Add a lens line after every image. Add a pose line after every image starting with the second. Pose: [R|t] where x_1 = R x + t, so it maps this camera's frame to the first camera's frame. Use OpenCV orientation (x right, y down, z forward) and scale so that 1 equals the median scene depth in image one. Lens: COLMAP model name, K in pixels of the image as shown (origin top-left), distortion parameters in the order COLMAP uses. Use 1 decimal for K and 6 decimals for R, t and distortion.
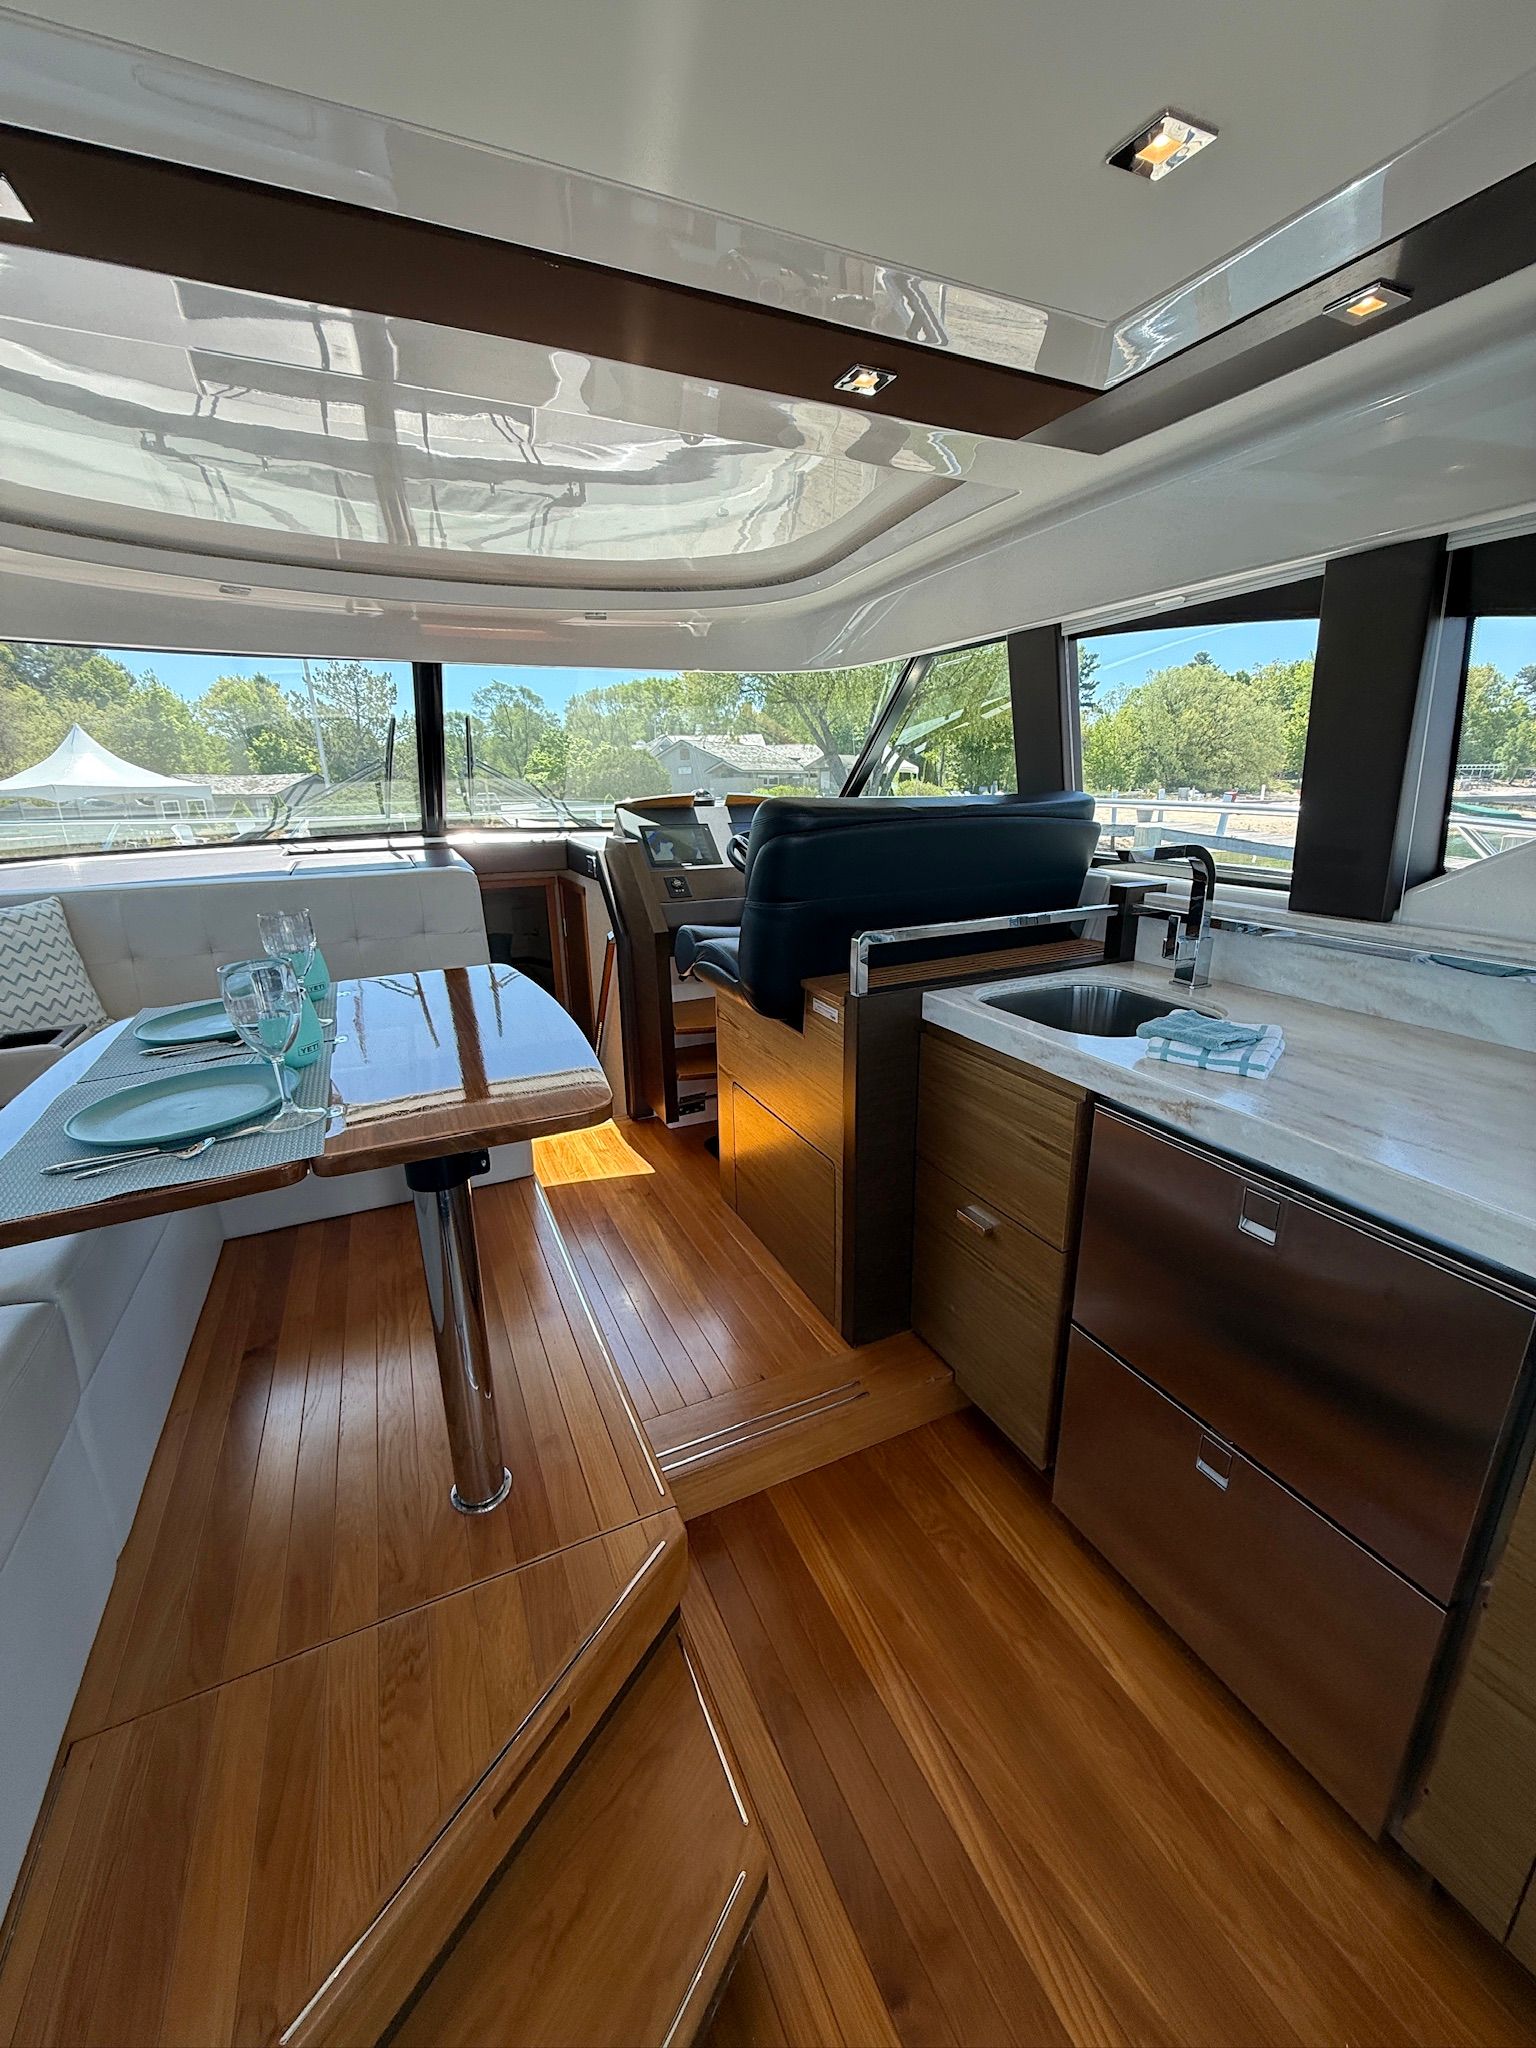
lens RADIAL K [[804.5, 0, 785.7], [0, 804.5, 1026.4], [0, 0, 1]] dist [0.001047, 0.000137]
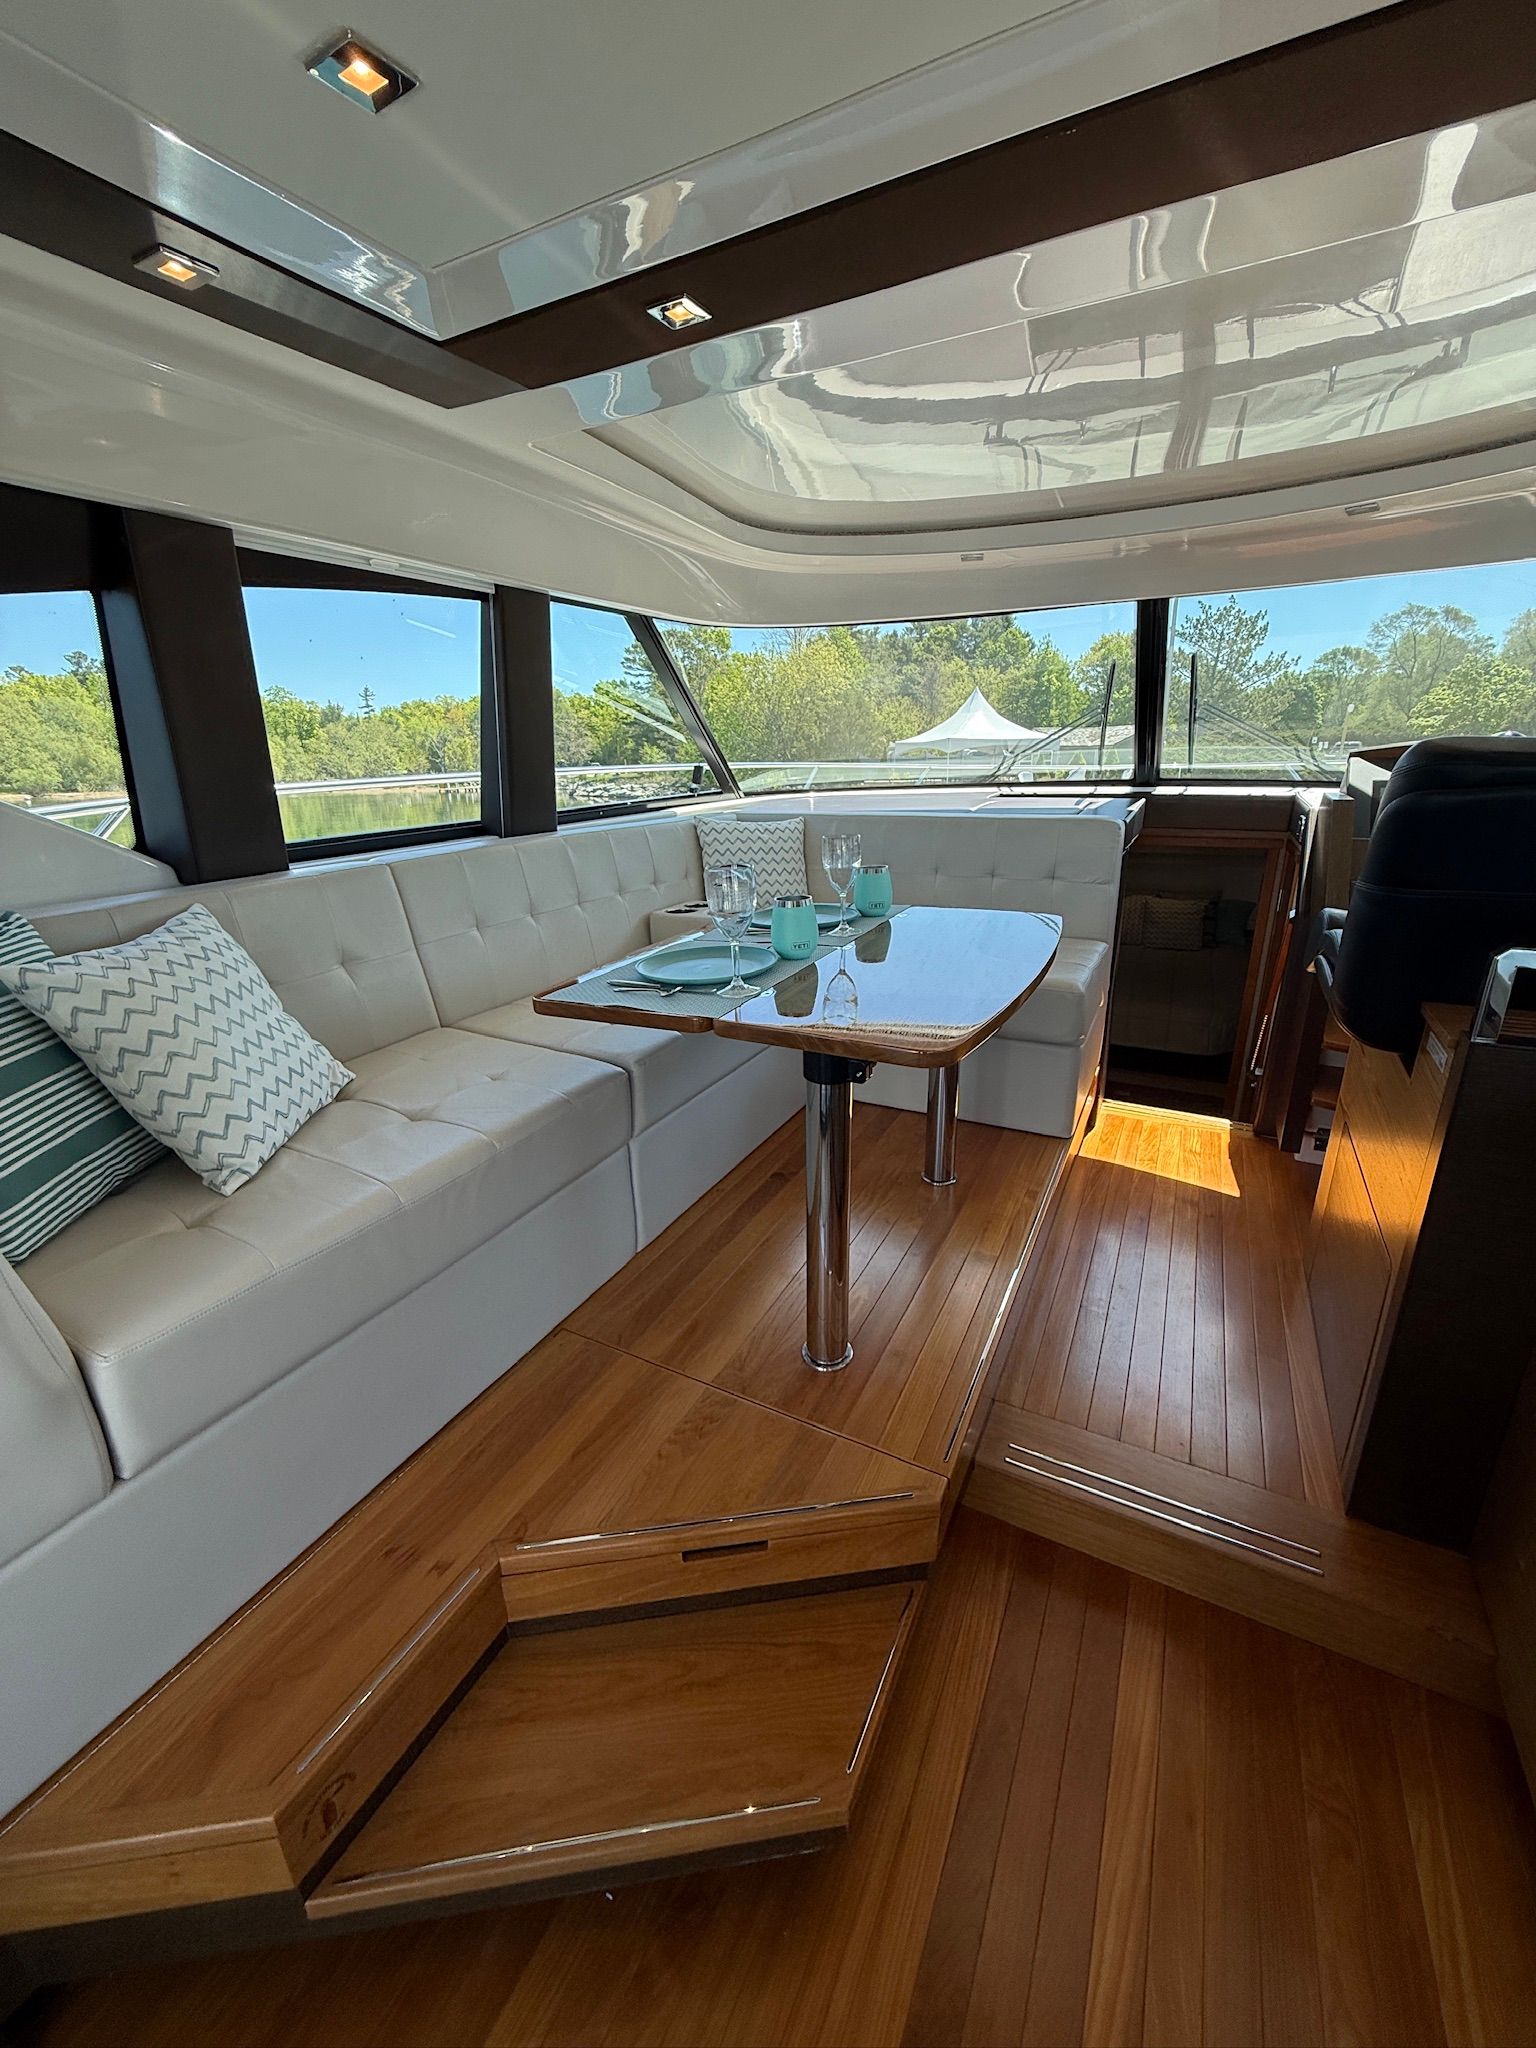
lens RADIAL K [[820.5, 0, 770.0], [0, 820.5, 1019.4], [0, 0, 1]] dist [0.002266, 0.000242]
pose [[0.597563, 0.251668, -0.761302, 0.267288], [-0.219090, 0.964583, 0.146899, -0.027750], [0.771309, 0.079012, 0.631537, 0.126549]]
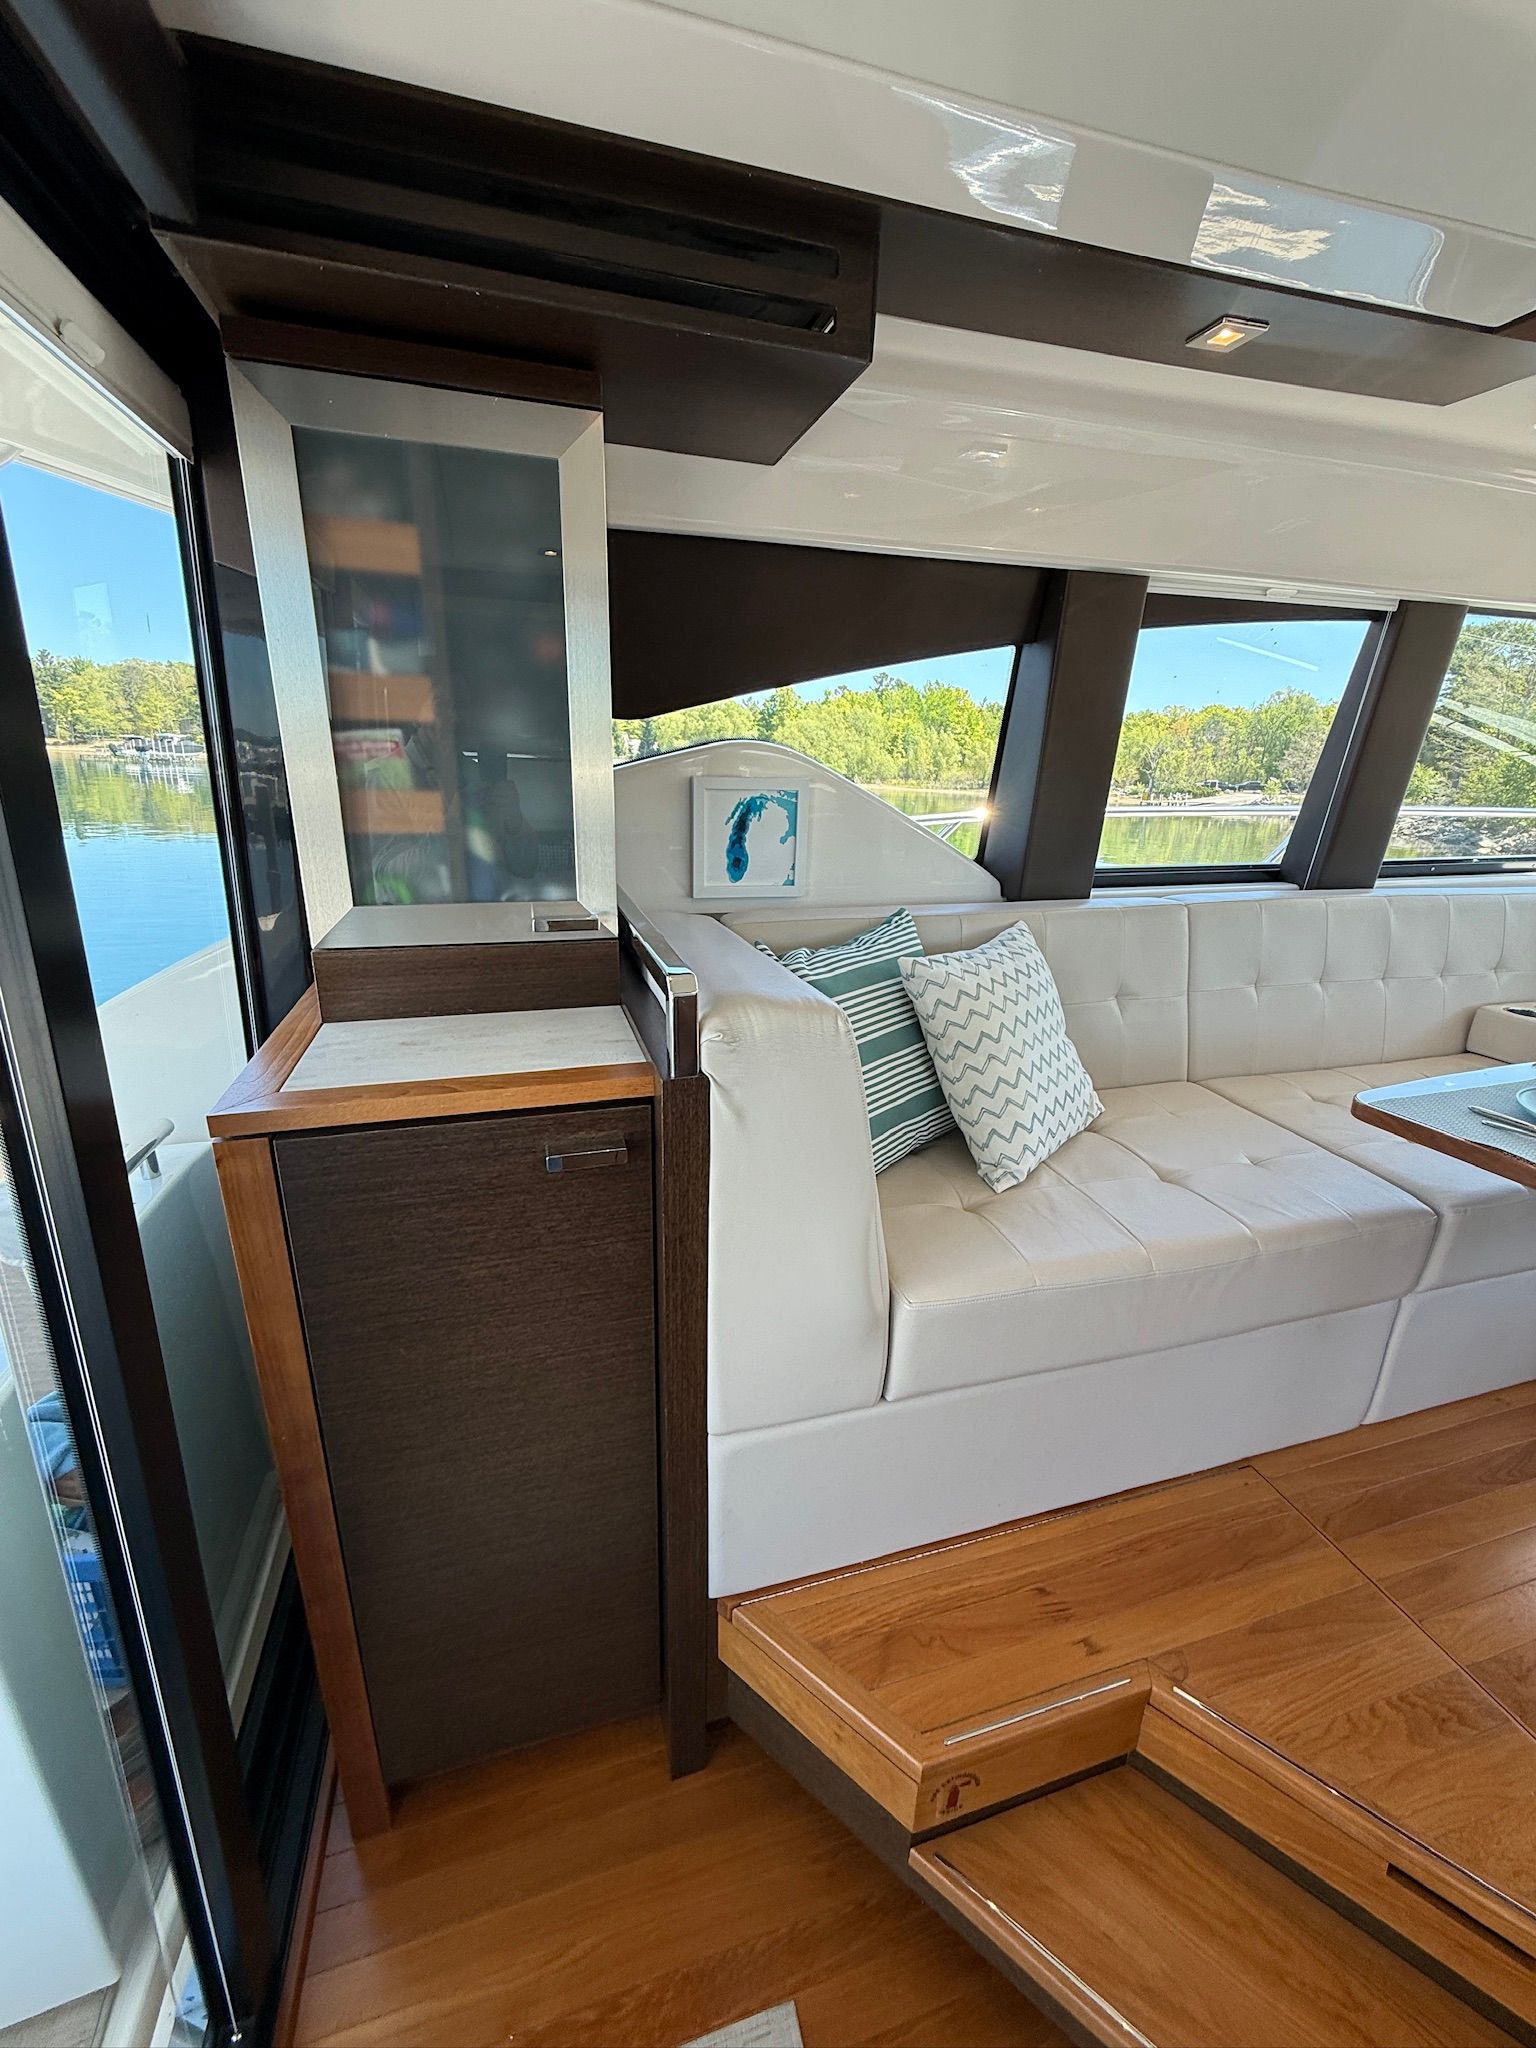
lens RADIAL K [[815.6, 0, 750.0], [0, 815.6, 1015.3], [0, 0, 1]] dist [-0.000052, 0.000219]
pose [[-0.163709, 0.306097, -0.937819, 0.201860], [-0.303312, 0.888978, 0.343103, -0.018947], [0.938723, 0.340621, -0.052691, -0.007956]]
